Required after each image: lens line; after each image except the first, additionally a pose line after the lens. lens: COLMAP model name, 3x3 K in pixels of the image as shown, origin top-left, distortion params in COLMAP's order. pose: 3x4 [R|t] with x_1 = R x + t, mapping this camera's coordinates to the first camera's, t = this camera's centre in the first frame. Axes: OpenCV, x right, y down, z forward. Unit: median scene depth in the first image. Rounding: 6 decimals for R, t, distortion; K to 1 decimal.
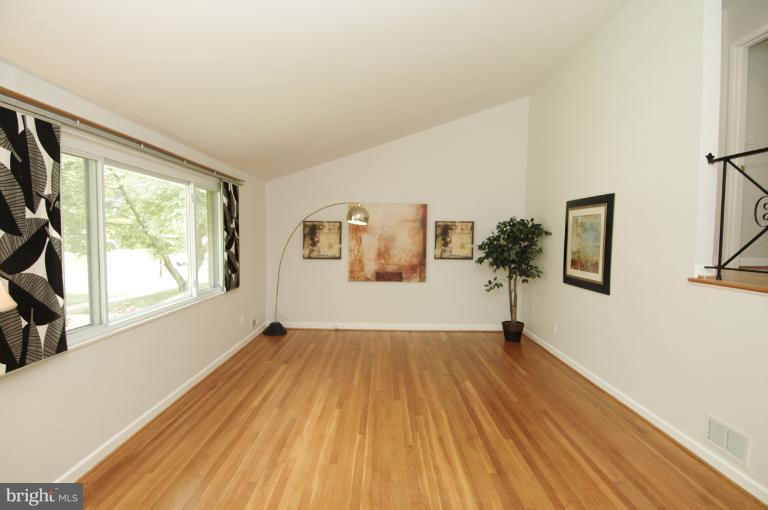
lens RADIAL K [[399.9, 0, 379.6], [0, 399.9, 258.6], [0, 0, 1]] dist [0.053053, -0.059381]
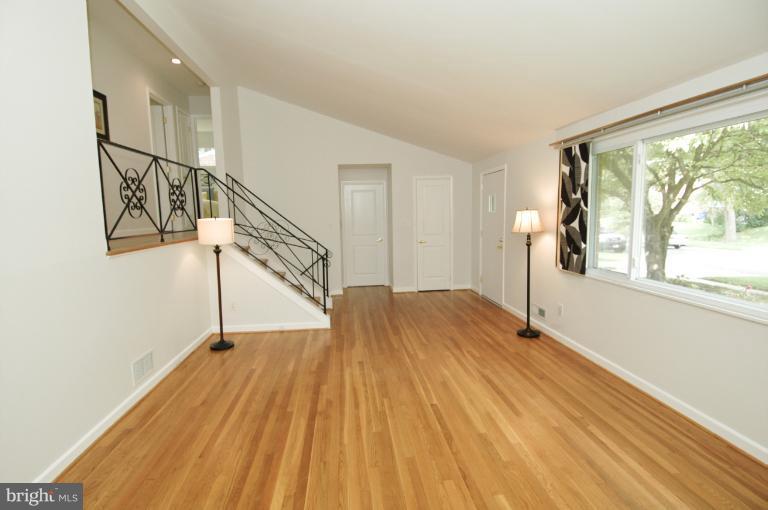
lens RADIAL K [[401.3, 0, 380.3], [0, 401.3, 255.9], [0, 0, 1]] dist [0.064182, -0.062594]
pose [[-0.994870, 0.020634, -0.099030, 0.212141], [0.004080, 0.986364, 0.164528, -0.117510], [0.101075, 0.163280, -0.981389, 2.231528]]
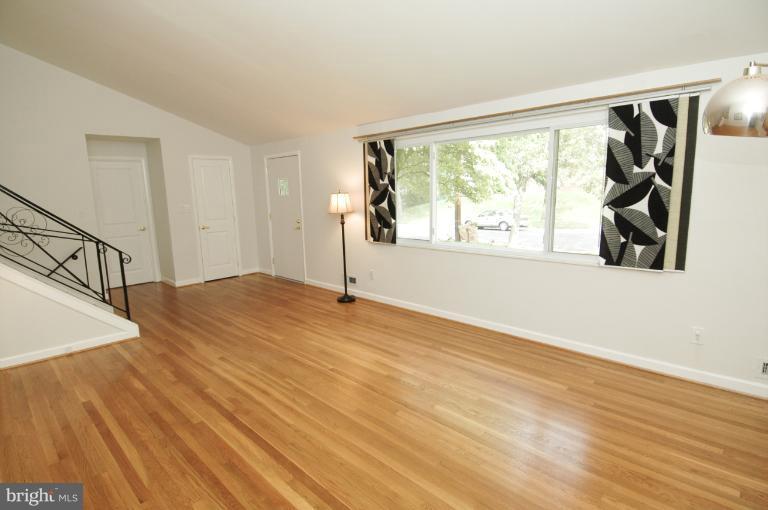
lens RADIAL K [[401.3, 0, 380.3], [0, 401.3, 255.9], [0, 0, 1]] dist [0.064182, -0.062594]
pose [[-0.693238, 0.121493, -0.710394, 0.722592], [-0.027036, 0.980611, 0.194089, -0.111154], [0.720201, 0.153756, -0.676513, 2.098389]]
